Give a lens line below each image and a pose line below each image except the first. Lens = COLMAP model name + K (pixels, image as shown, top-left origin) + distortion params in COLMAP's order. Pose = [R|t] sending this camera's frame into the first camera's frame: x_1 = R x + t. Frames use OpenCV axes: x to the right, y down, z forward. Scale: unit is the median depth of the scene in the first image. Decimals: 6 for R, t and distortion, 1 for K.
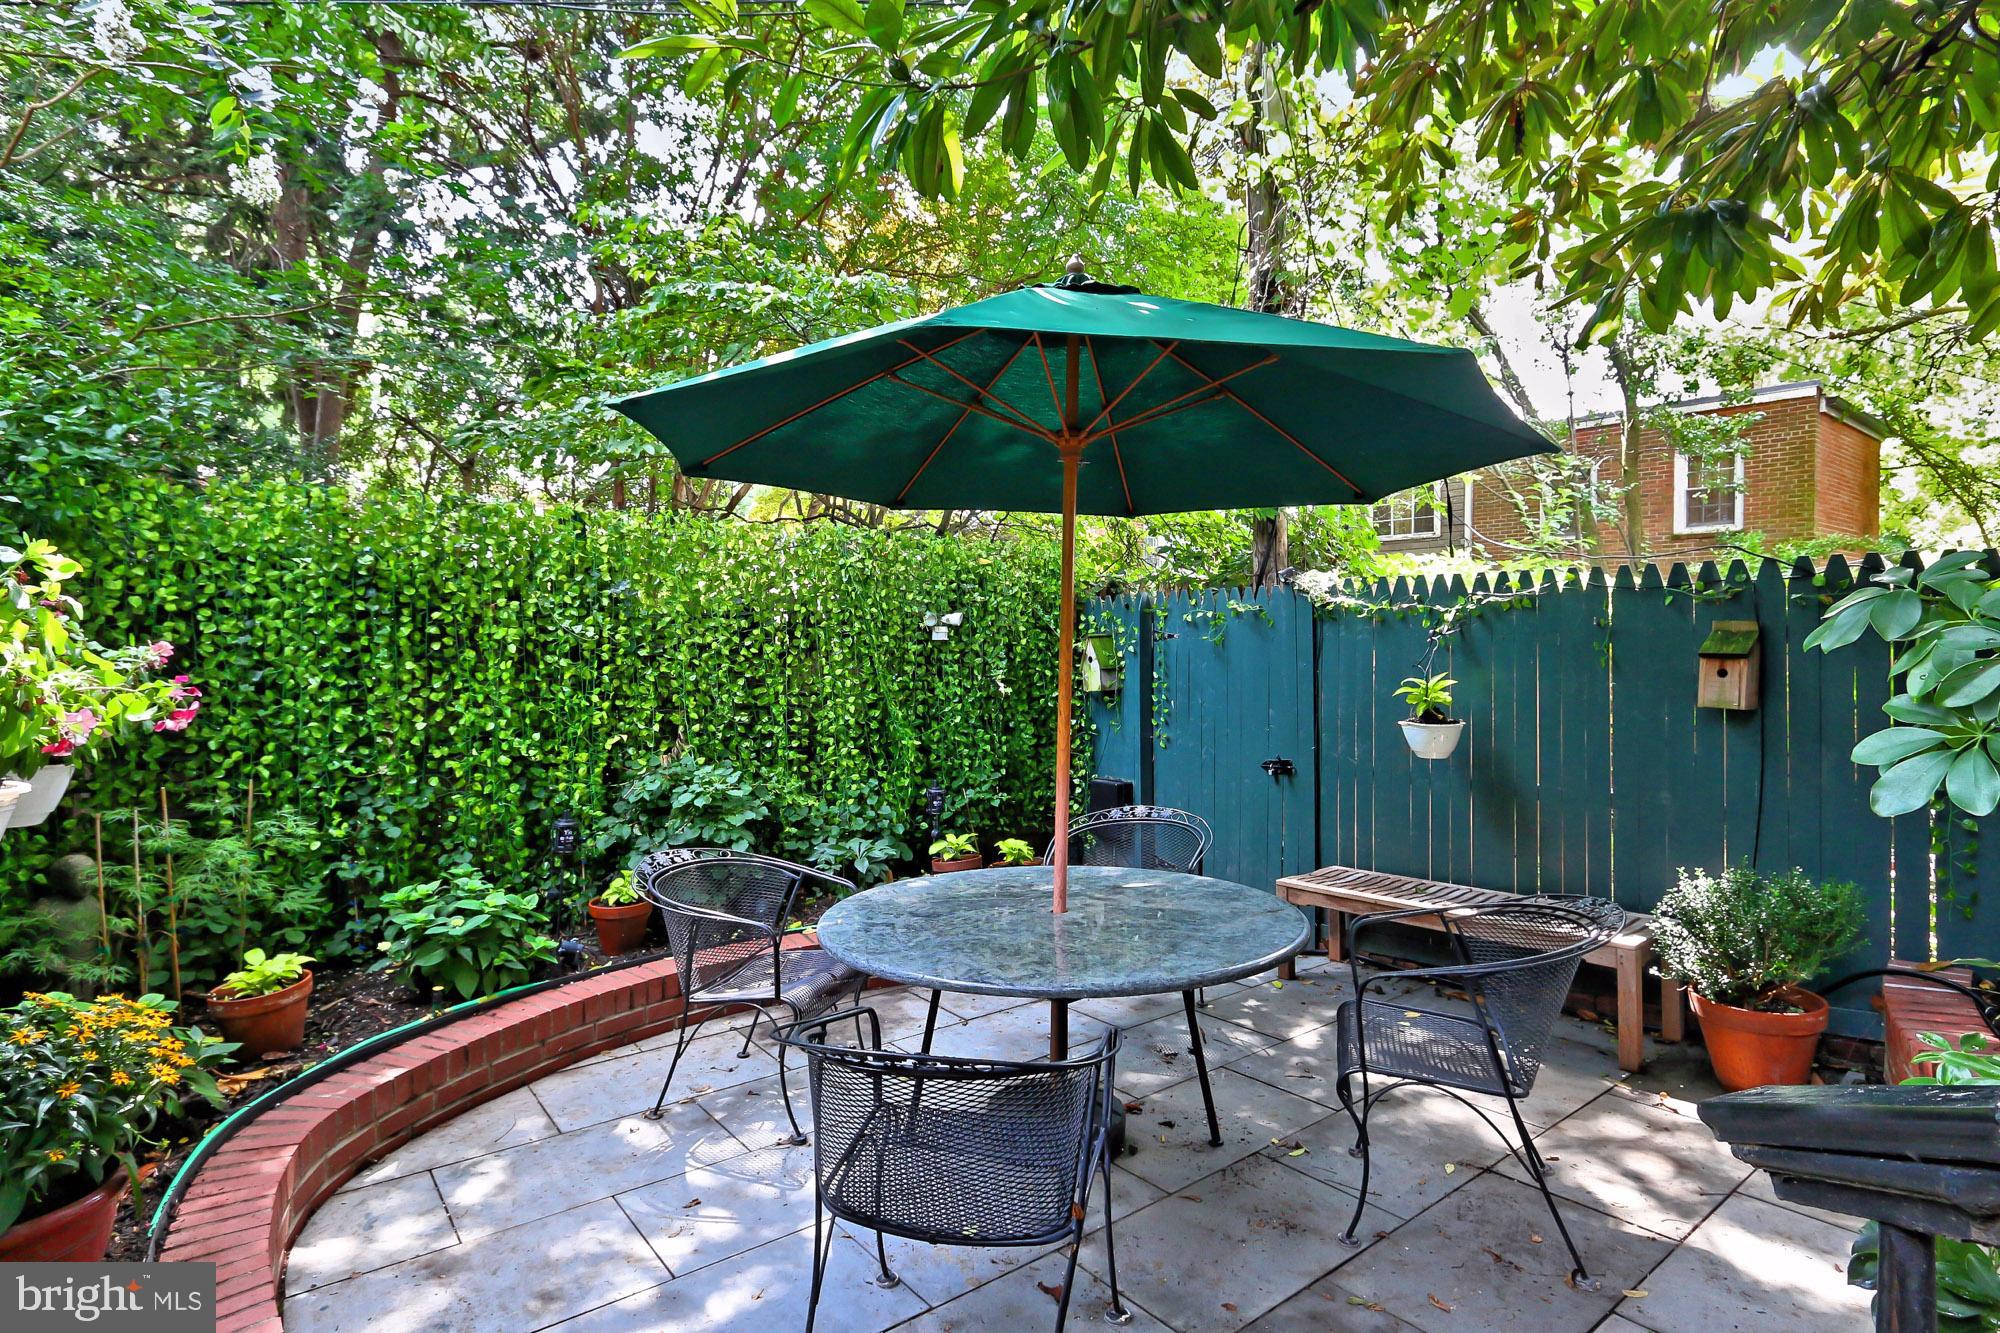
lens RADIAL K [[1038.7, 0, 997.9], [0, 1038.7, 653.2], [0, 0, 1]] dist [-0.004559, -0.000794]
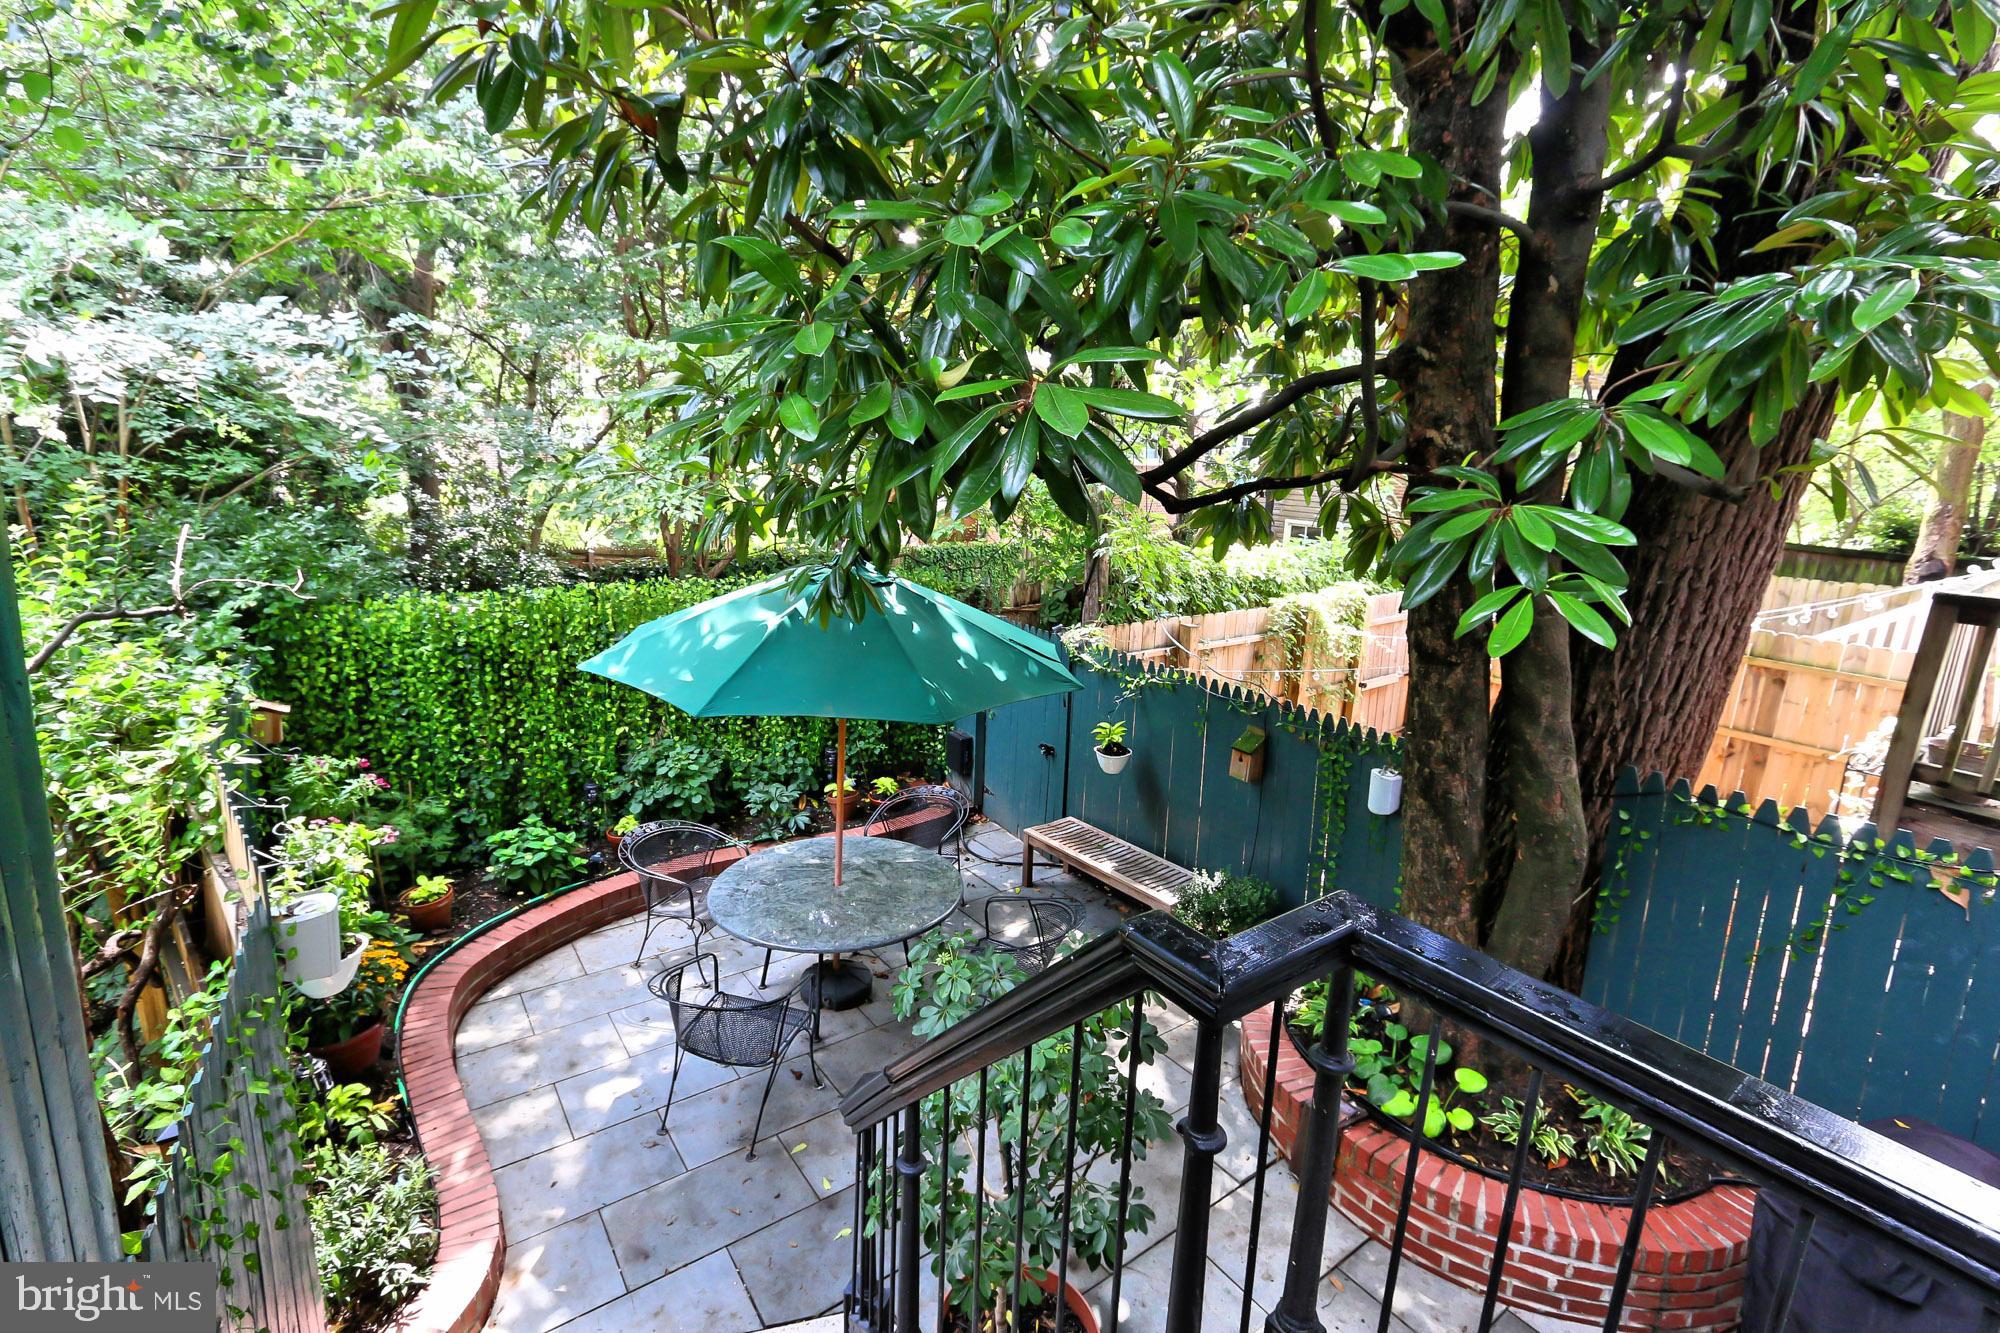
lens RADIAL K [[921.9, 0, 1001.2], [0, 921.9, 664.6], [0, 0, 1]] dist [-0.000316, -0.000213]
pose [[0.998766, 0.046401, -0.017709, 0.286043], [-0.041557, 0.976032, 0.213622, -0.403132], [0.027197, -0.212622, 0.976756, -0.434718]]
